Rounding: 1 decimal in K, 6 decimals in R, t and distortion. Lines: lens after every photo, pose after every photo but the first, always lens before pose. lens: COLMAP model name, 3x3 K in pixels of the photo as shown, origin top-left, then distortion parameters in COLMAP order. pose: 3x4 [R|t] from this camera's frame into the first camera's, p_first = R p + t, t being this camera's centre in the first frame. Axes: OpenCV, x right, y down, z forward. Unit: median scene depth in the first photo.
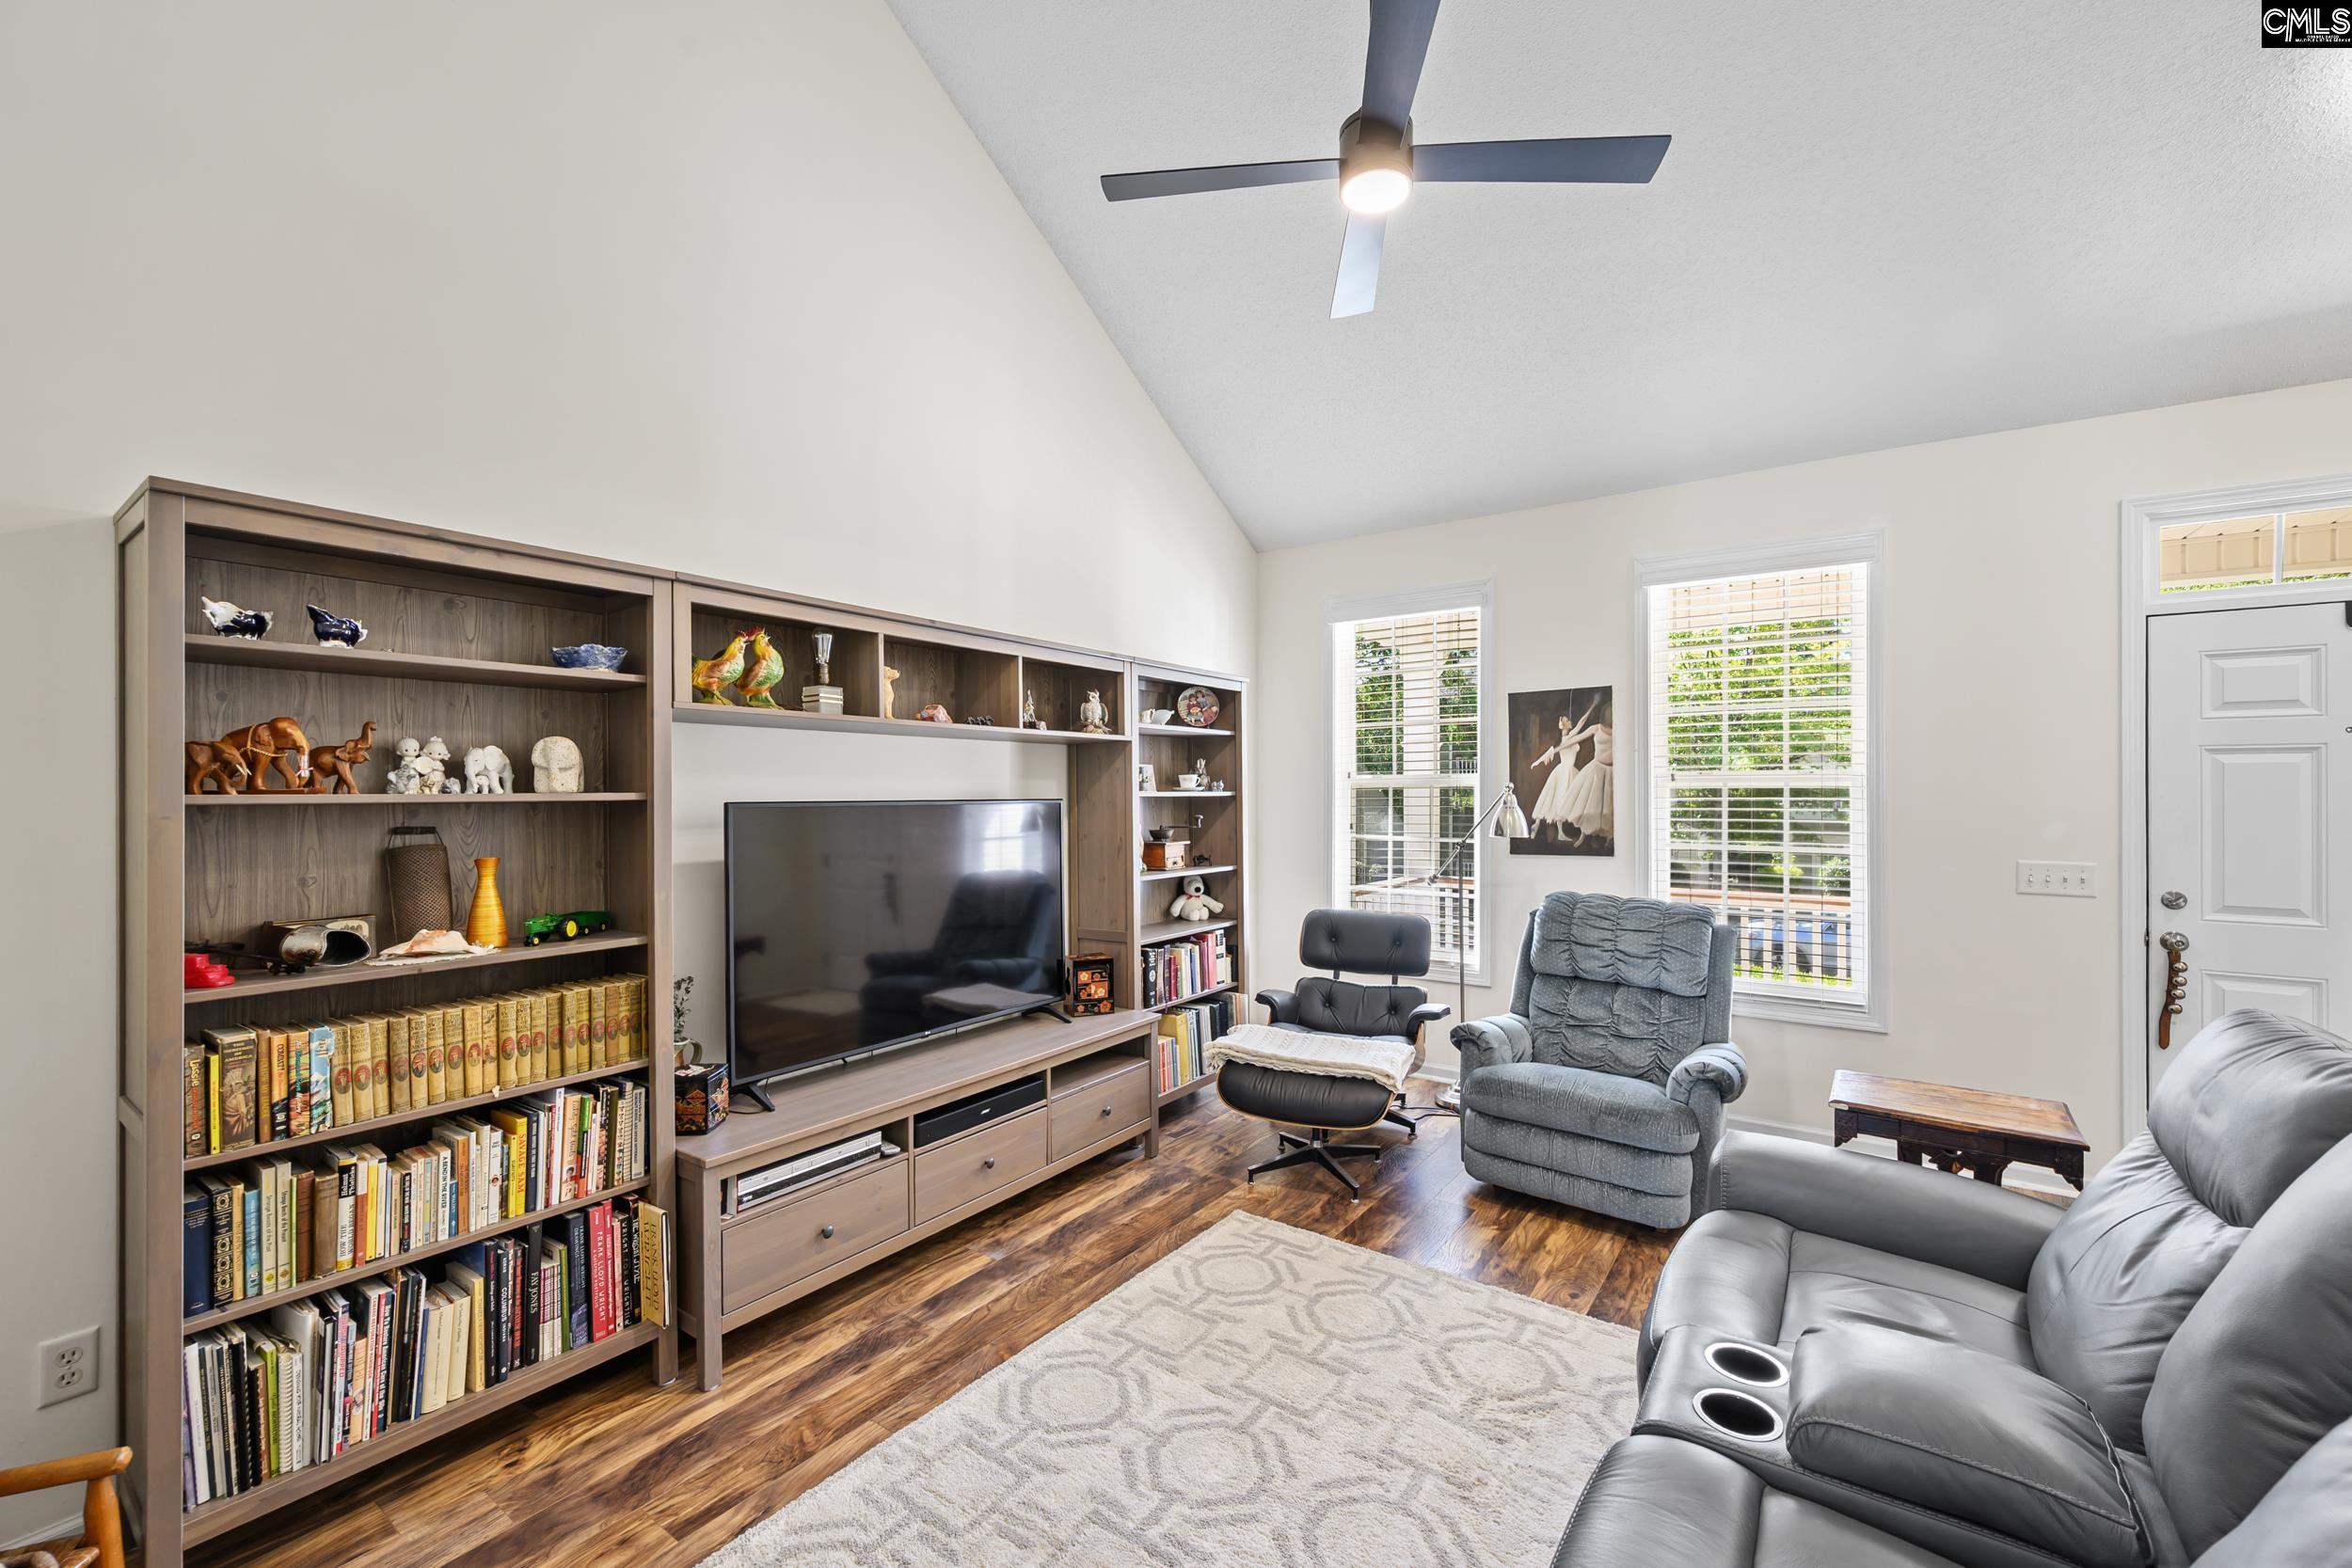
lens RADIAL K [[960.6, 0, 1200.1], [0, 960.6, 791.8], [0, 0, 1]] dist [-0.001353, -0.000038]
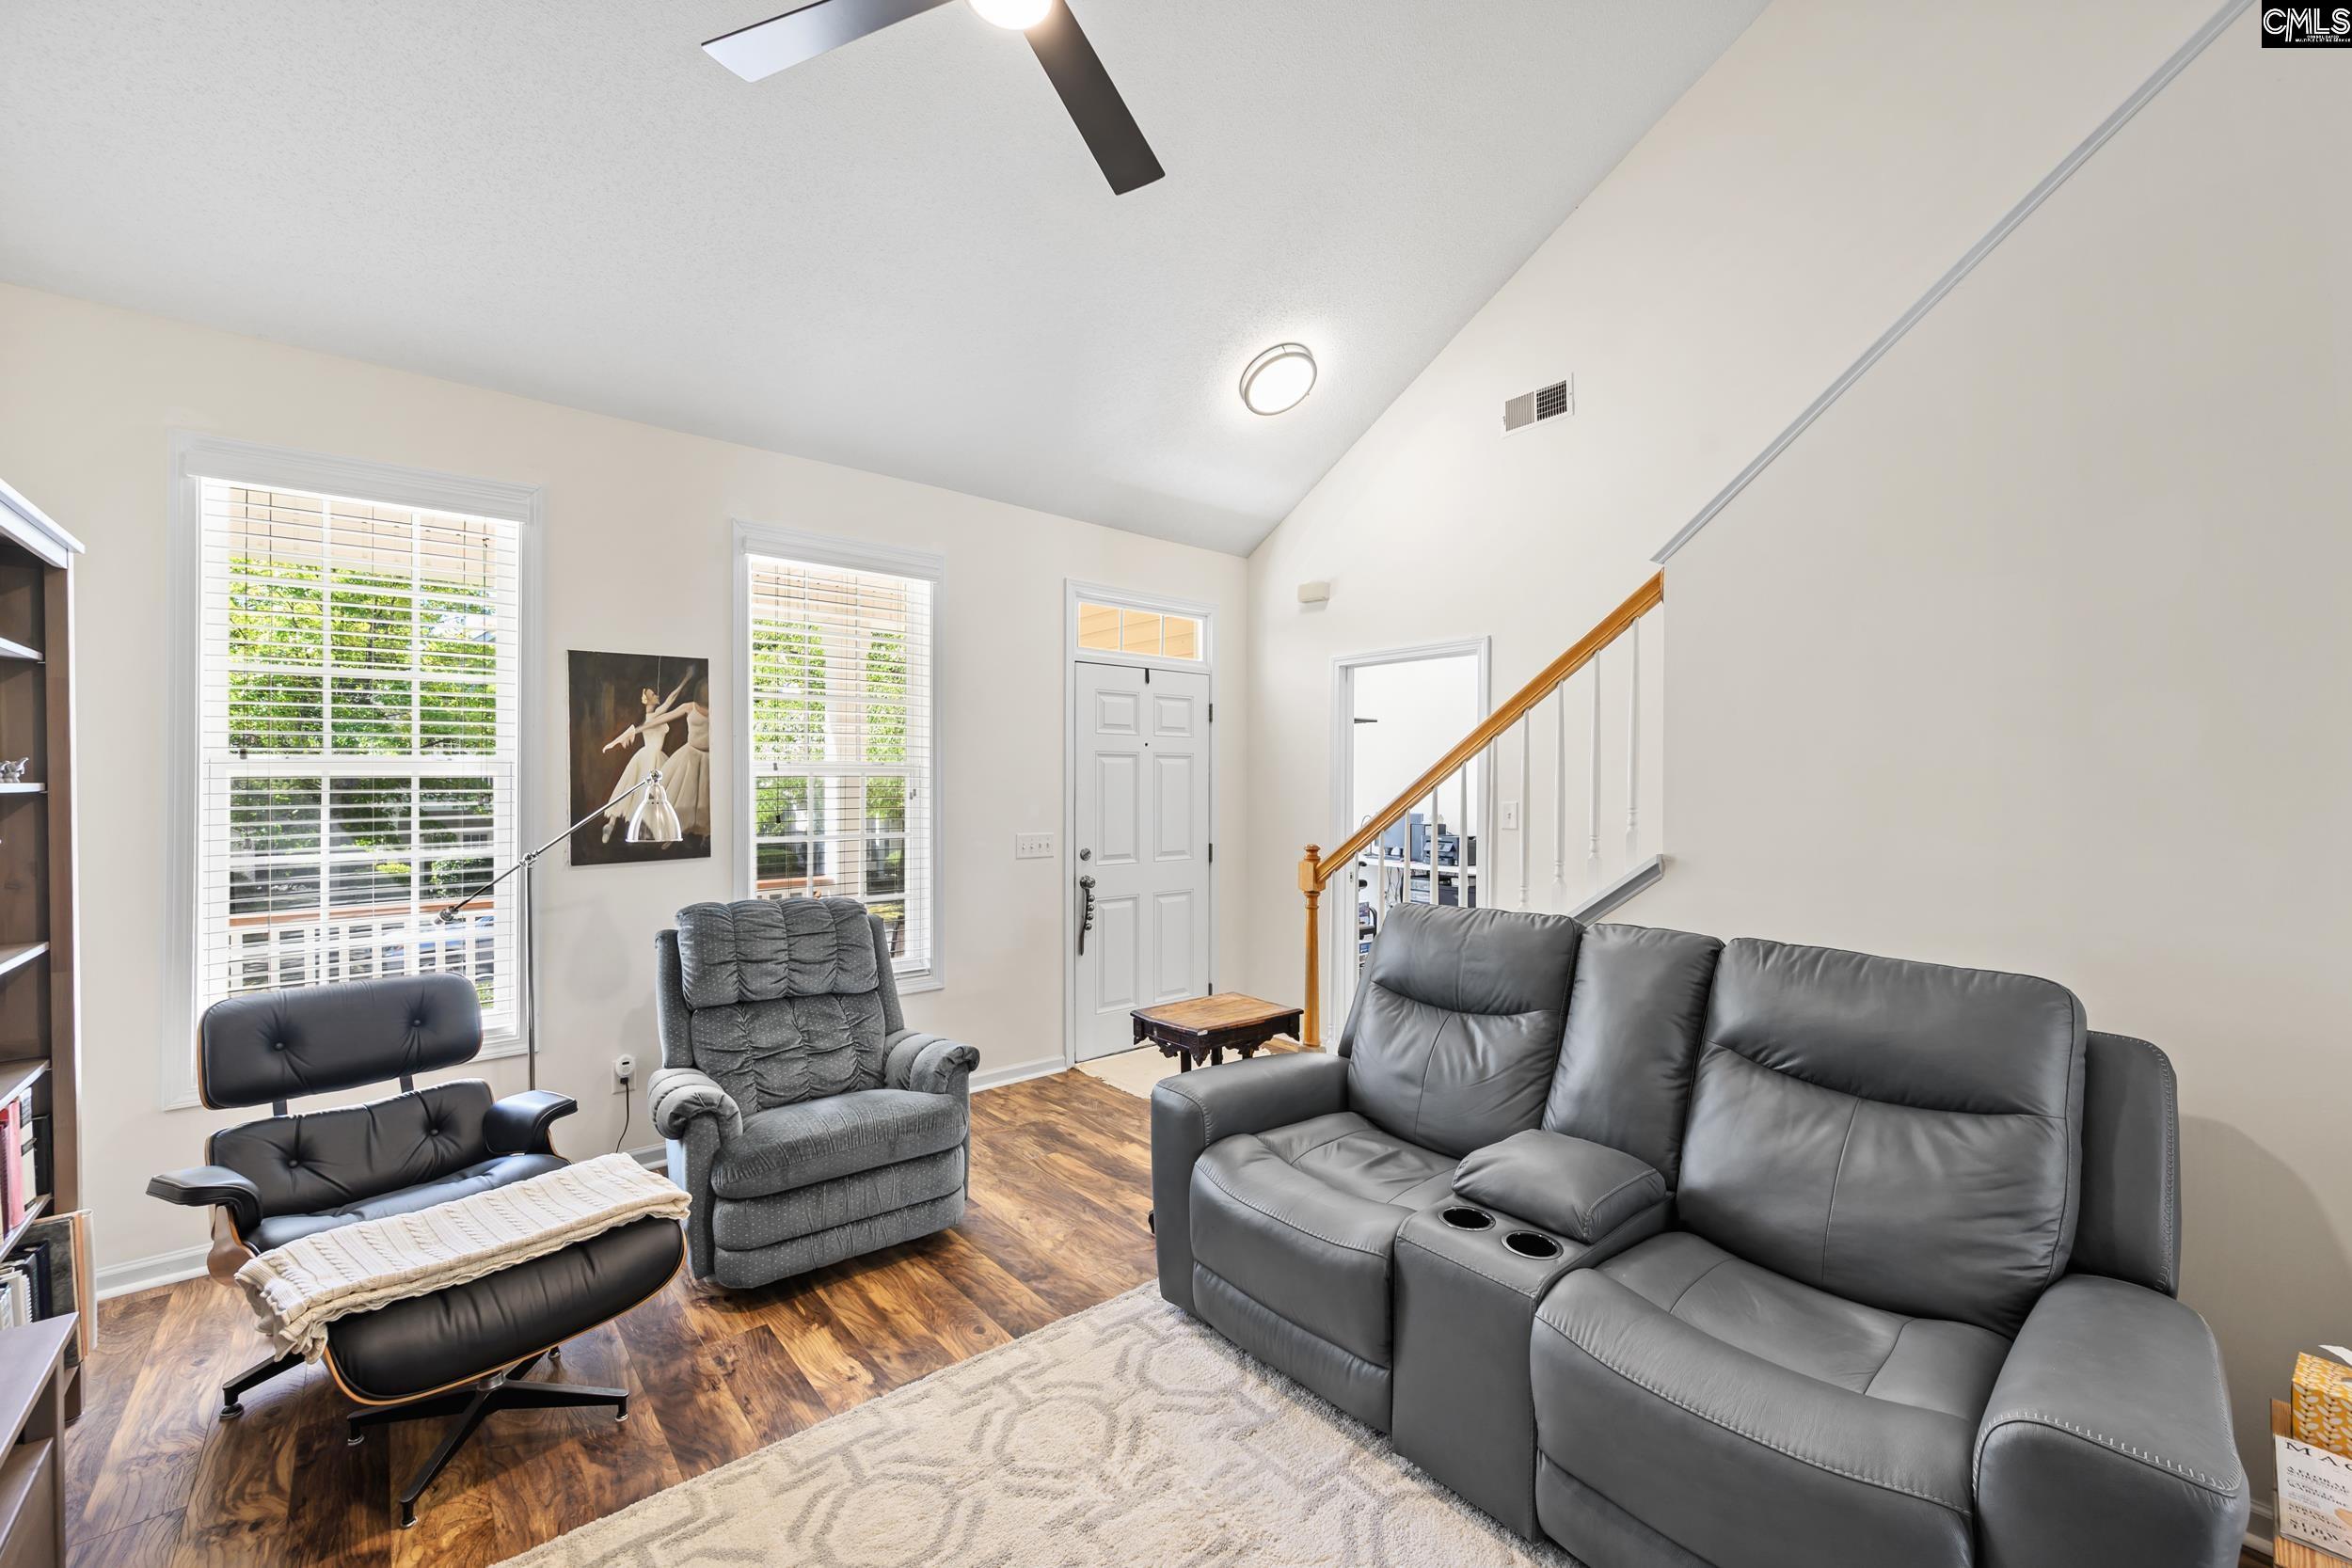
lens RADIAL K [[943.4, 0, 1176.0], [0, 943.4, 784.0], [0, 0, 1]] dist [0.000377, 0.000042]
pose [[0.256745, -0.004580, 0.966468, -0.366059], [0.002574, 0.999988, 0.004055, -0.000894], [-0.966476, 0.001447, 0.256754, 0.495855]]
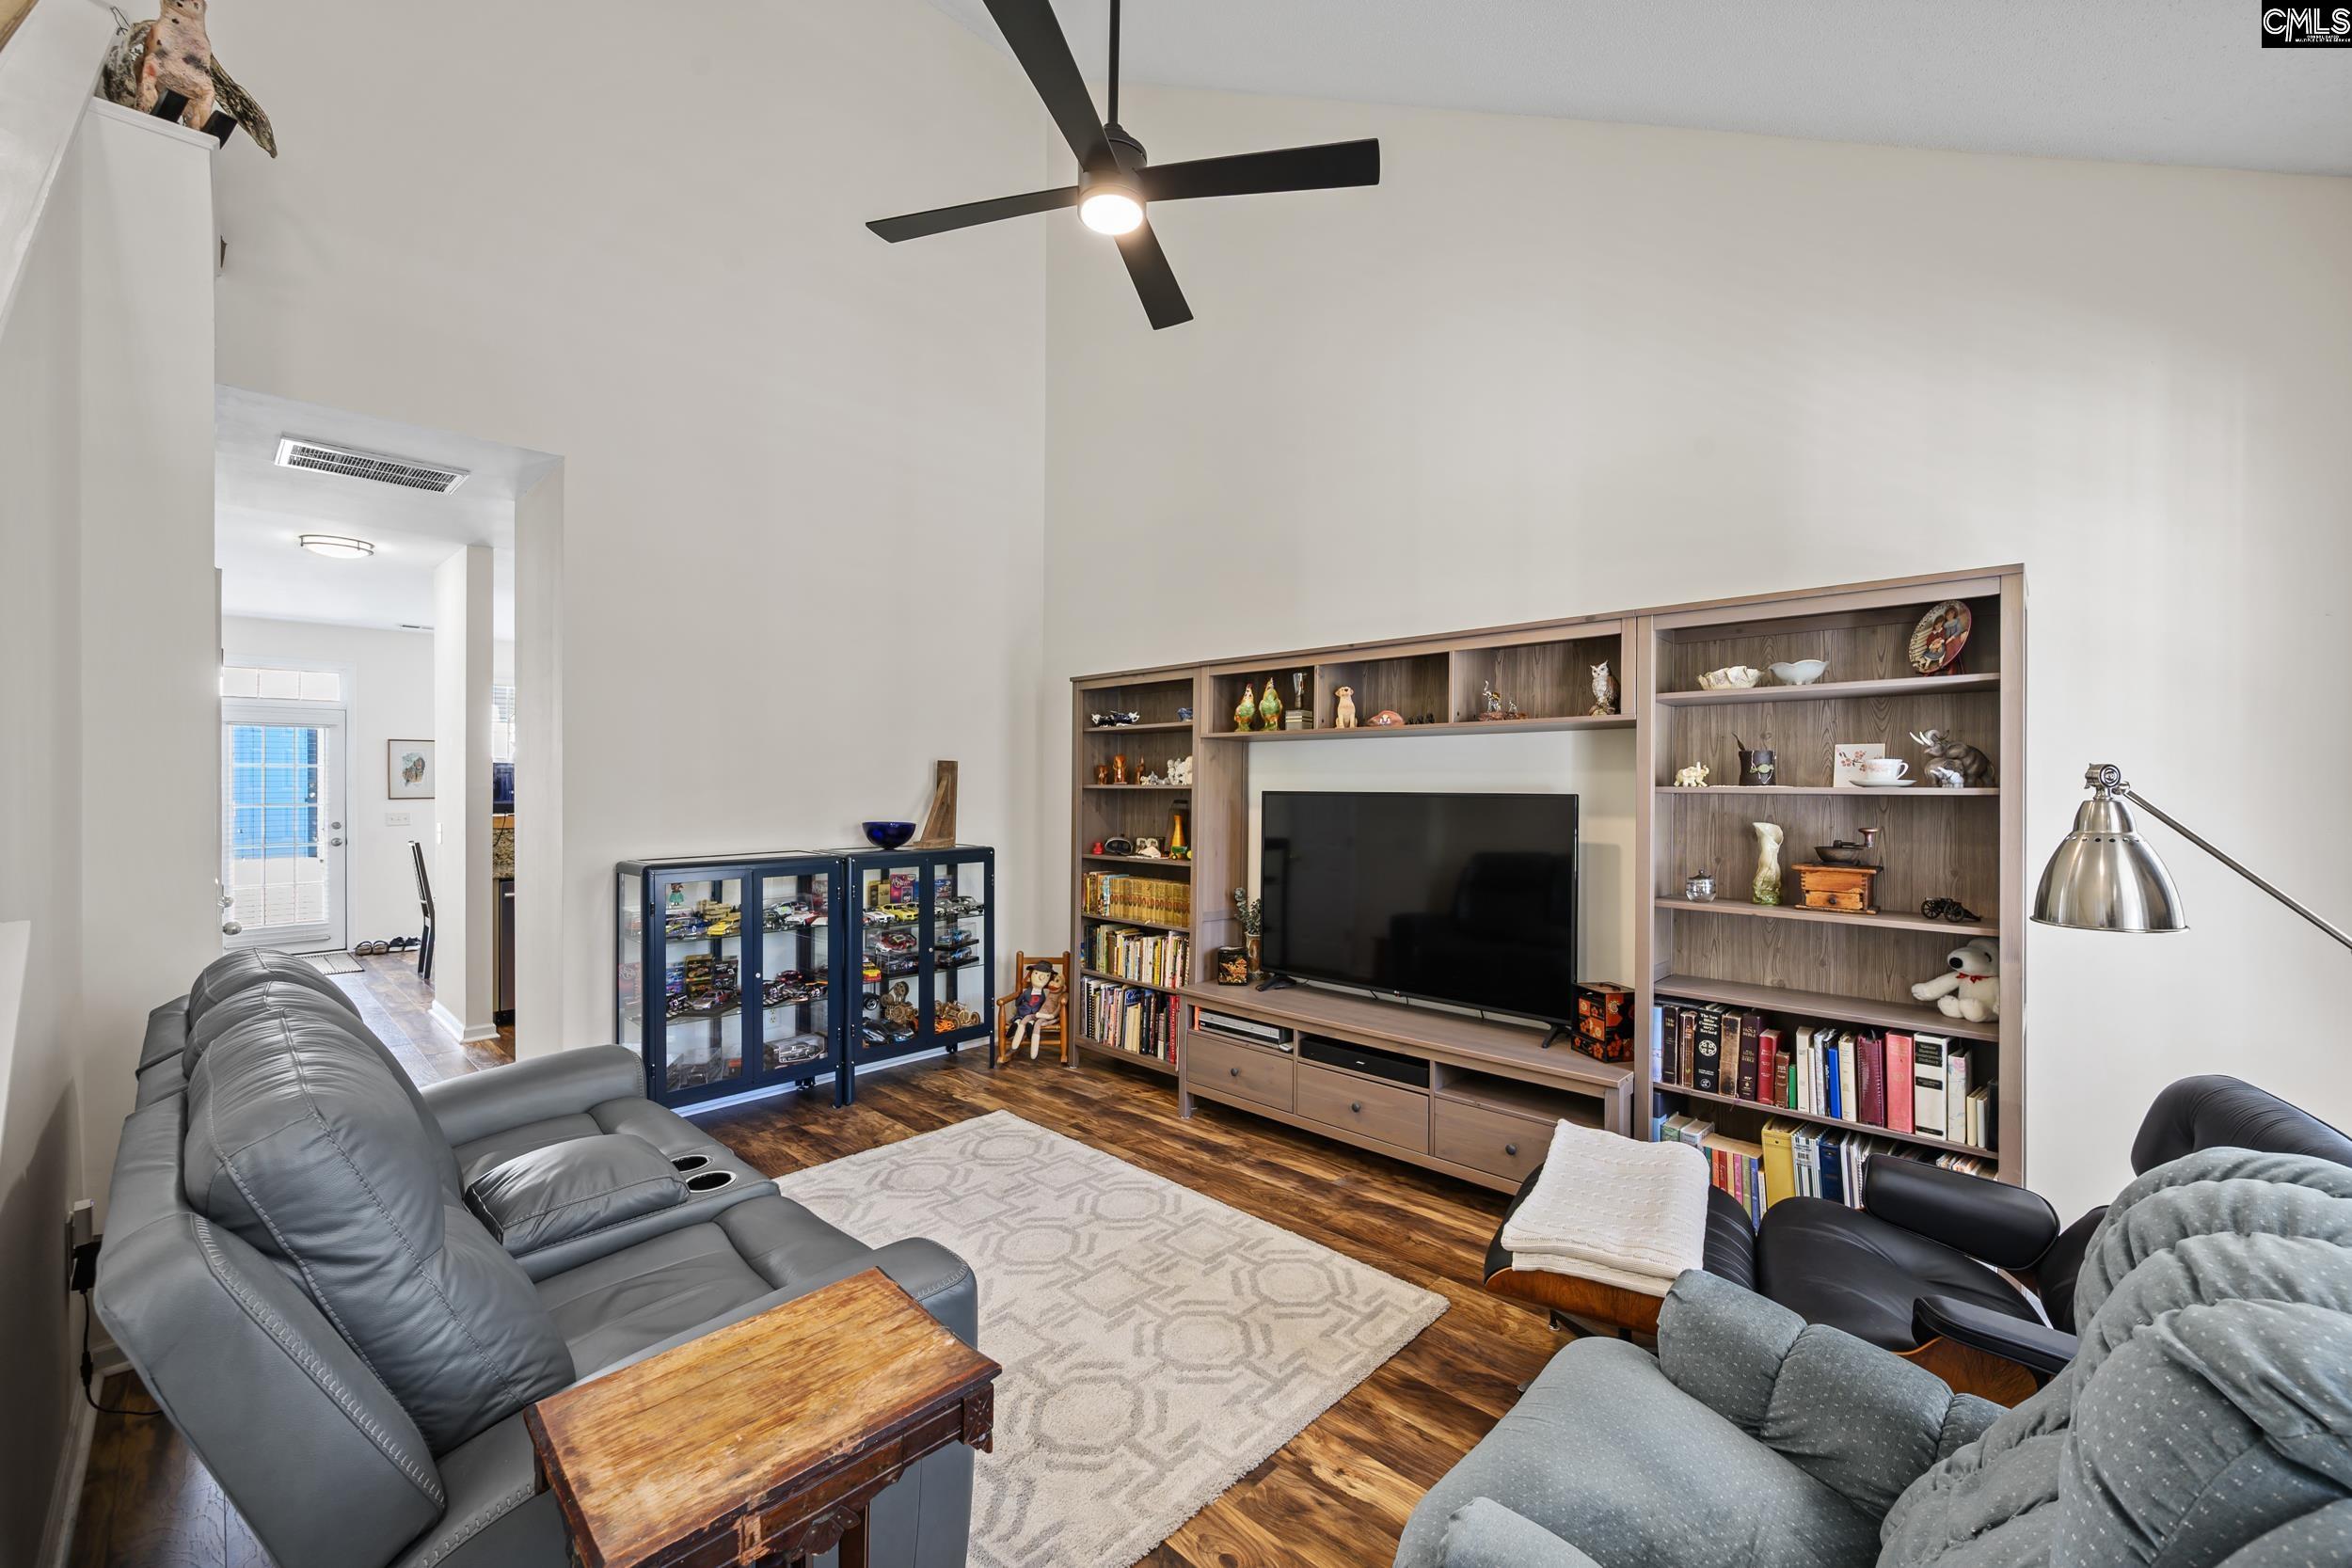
lens RADIAL K [[943.4, 0, 1176.0], [0, 943.4, 784.0], [0, 0, 1]] dist [0.000377, 0.000042]
pose [[-0.169018, 0.002316, -0.985610, 0.854031], [-0.003182, 0.999991, 0.002895, -0.003743], [0.985608, 0.003626, -0.169009, 0.893436]]
